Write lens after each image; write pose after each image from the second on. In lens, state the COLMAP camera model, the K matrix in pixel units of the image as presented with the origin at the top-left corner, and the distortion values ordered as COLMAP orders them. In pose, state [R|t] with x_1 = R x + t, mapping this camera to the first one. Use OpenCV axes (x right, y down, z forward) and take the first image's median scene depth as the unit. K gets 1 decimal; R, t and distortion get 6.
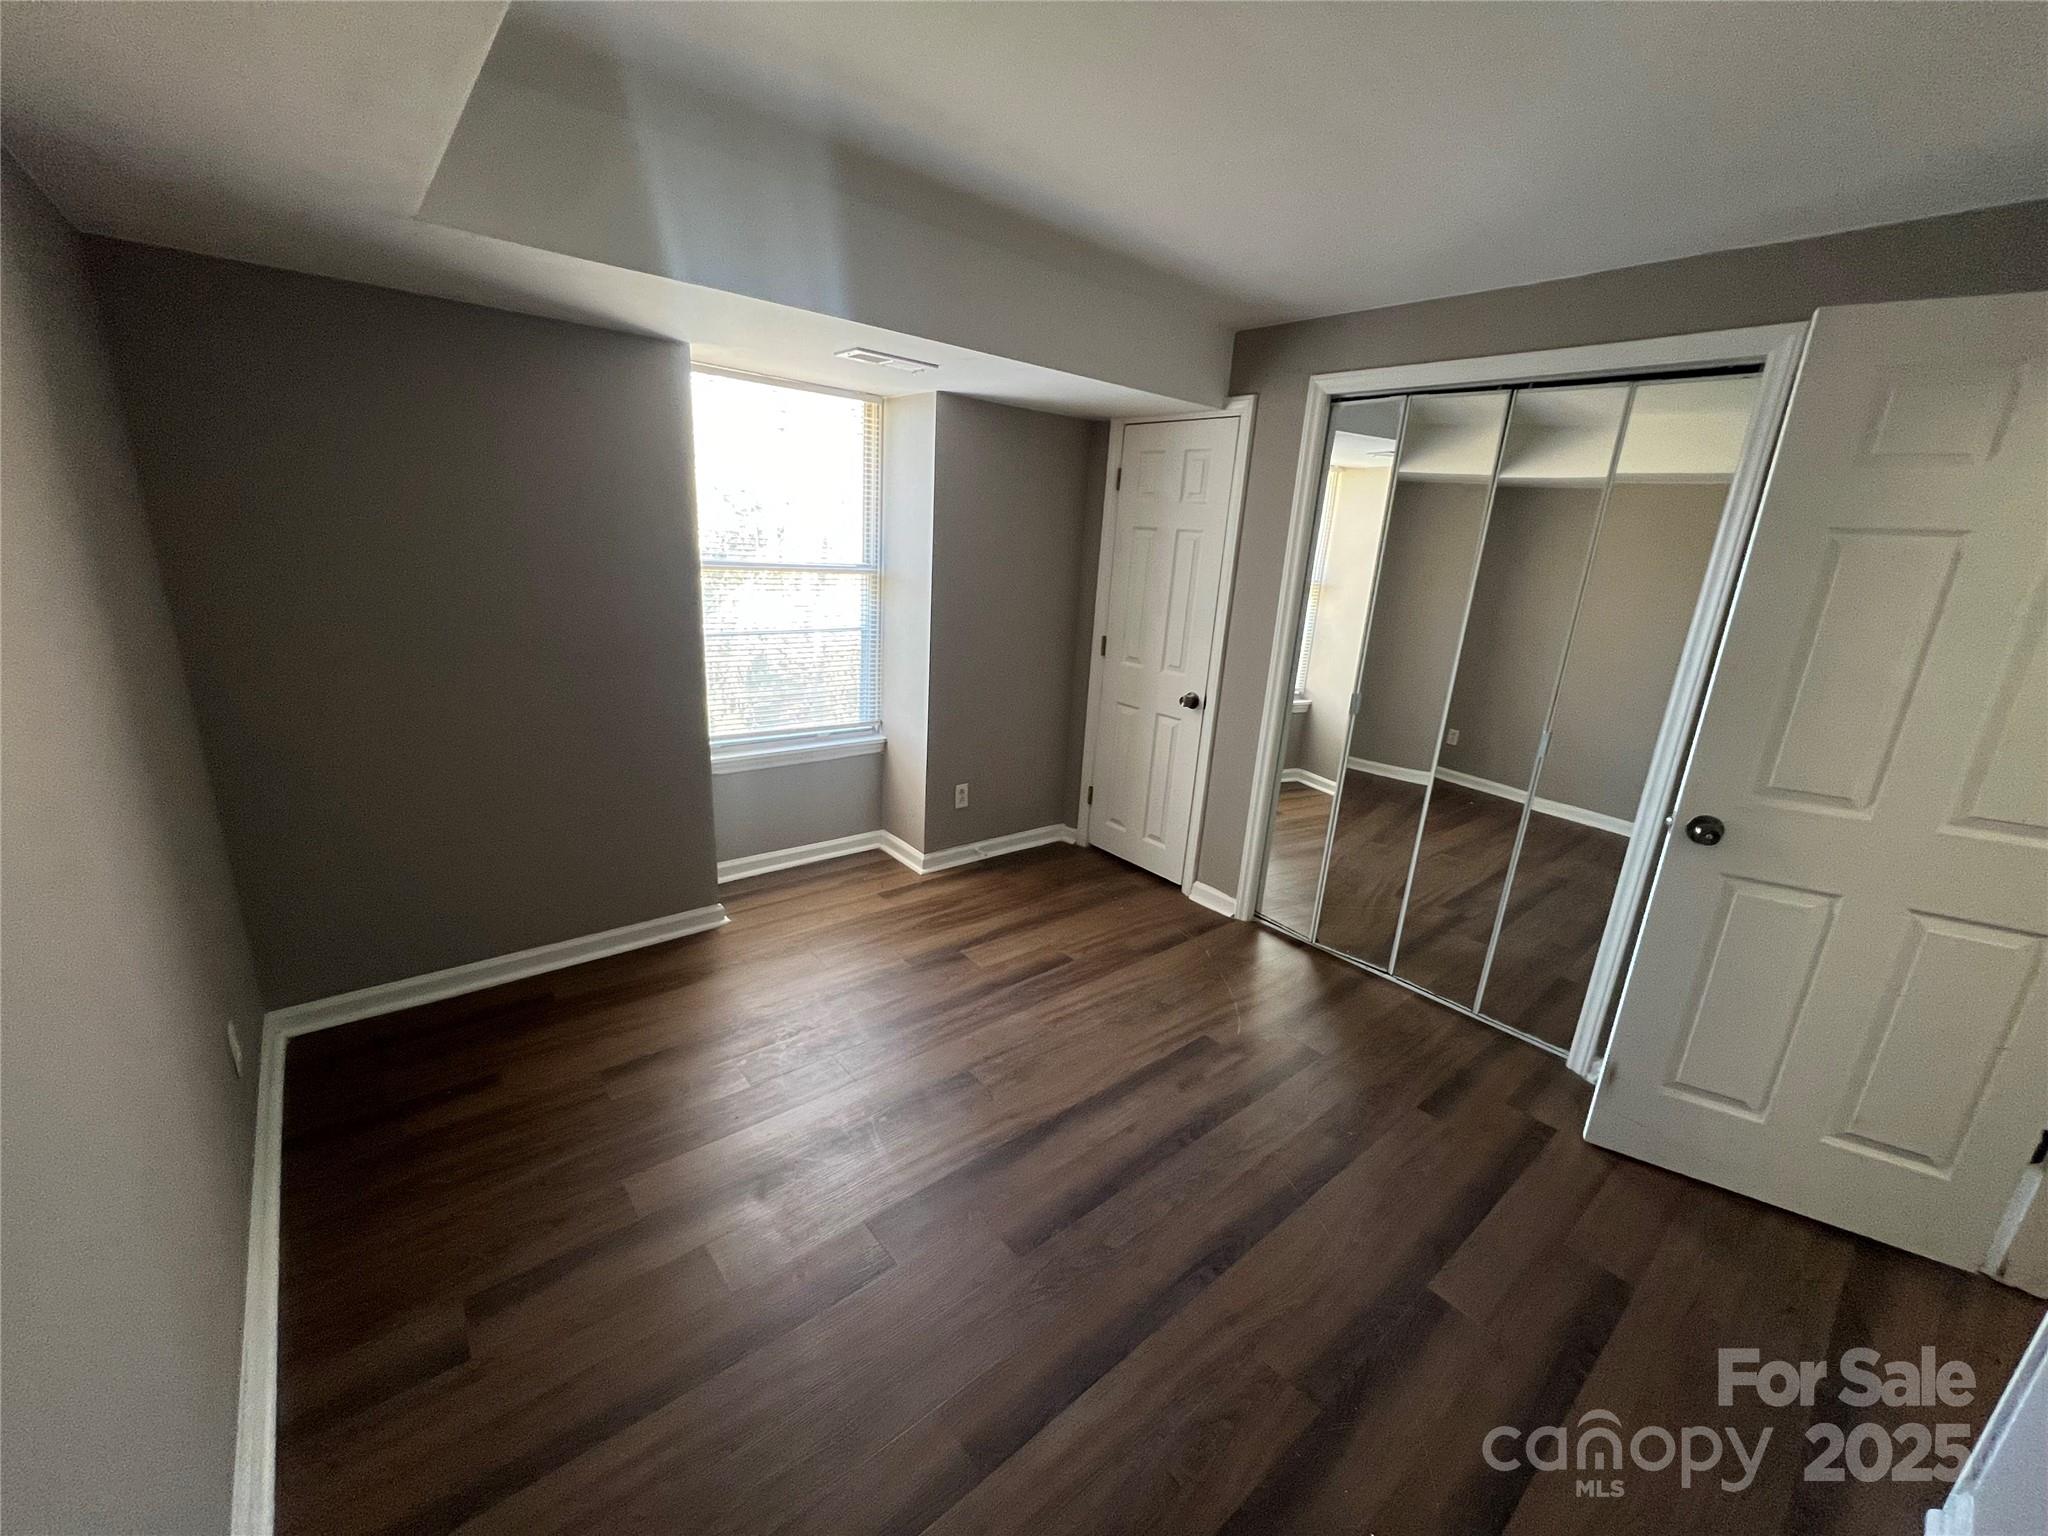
lens RADIAL K [[812.6, 0, 1025.9], [0, 812.6, 773.2], [0, 0, 1]] dist [-0.002607, 0.000238]
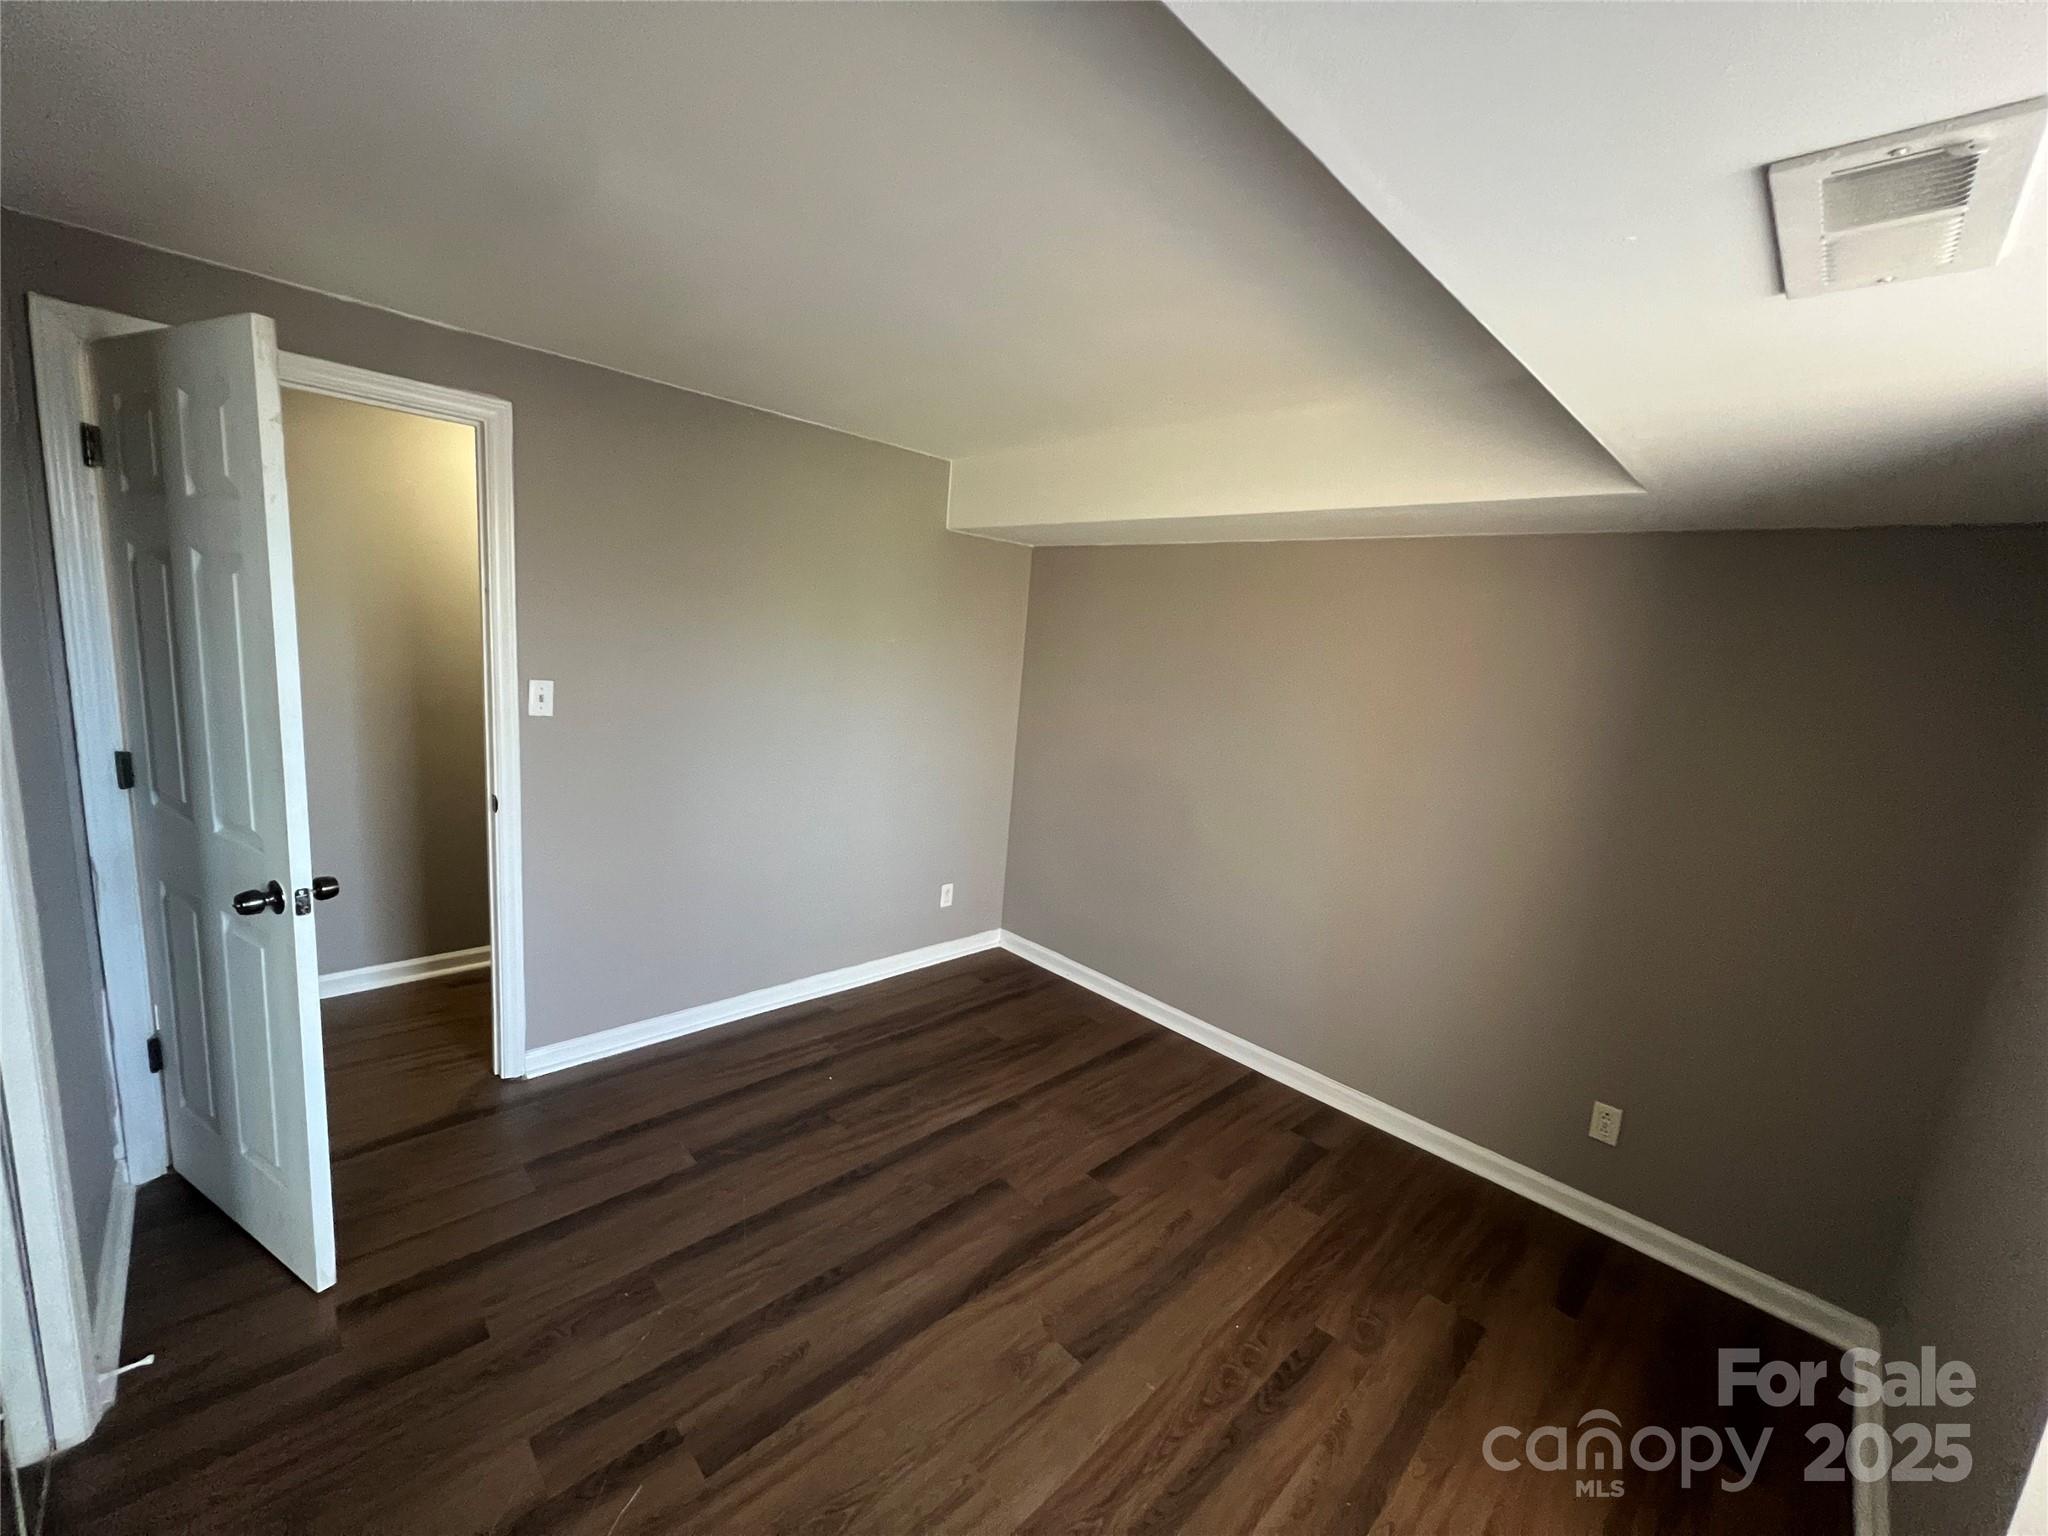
lens RADIAL K [[812.6, 0, 1025.9], [0, 812.6, 773.2], [0, 0, 1]] dist [-0.002607, 0.000238]
pose [[-0.987673, -0.121322, -0.098909, 0.154224], [-0.152613, 0.886843, 0.436140, -0.561626], [0.034804, 0.445859, -0.894426, 1.777529]]
